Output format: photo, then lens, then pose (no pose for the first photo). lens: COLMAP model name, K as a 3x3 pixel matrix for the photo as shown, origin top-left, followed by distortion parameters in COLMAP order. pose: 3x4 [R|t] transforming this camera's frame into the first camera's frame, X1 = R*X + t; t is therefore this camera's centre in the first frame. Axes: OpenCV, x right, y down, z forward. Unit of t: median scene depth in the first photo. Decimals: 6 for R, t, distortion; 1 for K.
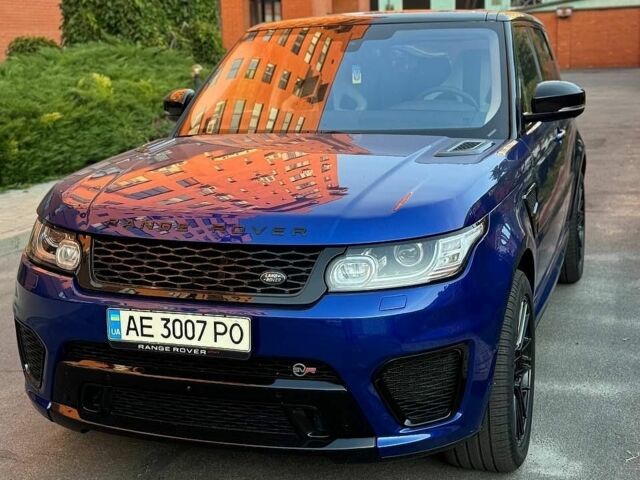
lens RADIAL K [[900.7, 0, 320.0], [0, 900.7, 240.0], [0, 0, 1]] dist [0.297481, -0.017145]
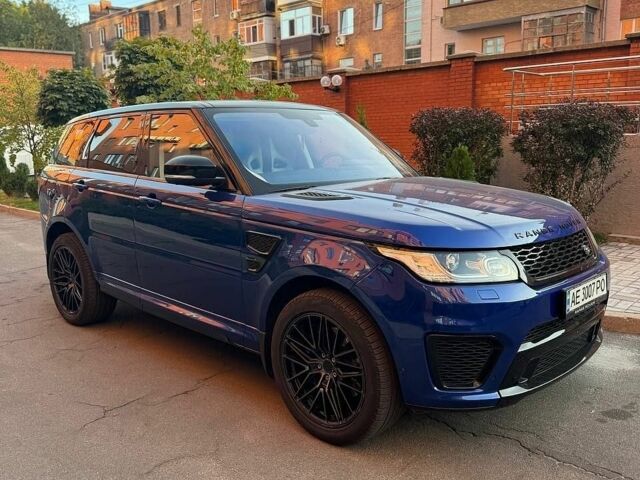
lens RADIAL K [[594.0, 0, 320.0], [0, 594.0, 240.0], [0, 0, 1]] dist [0.140176, -0.260872]
pose [[0.406328, -0.120392, 0.905761, -1.231332], [0.187781, 0.981125, 0.046170, -0.116505], [-0.894224, 0.151325, 0.421266, 0.960849]]
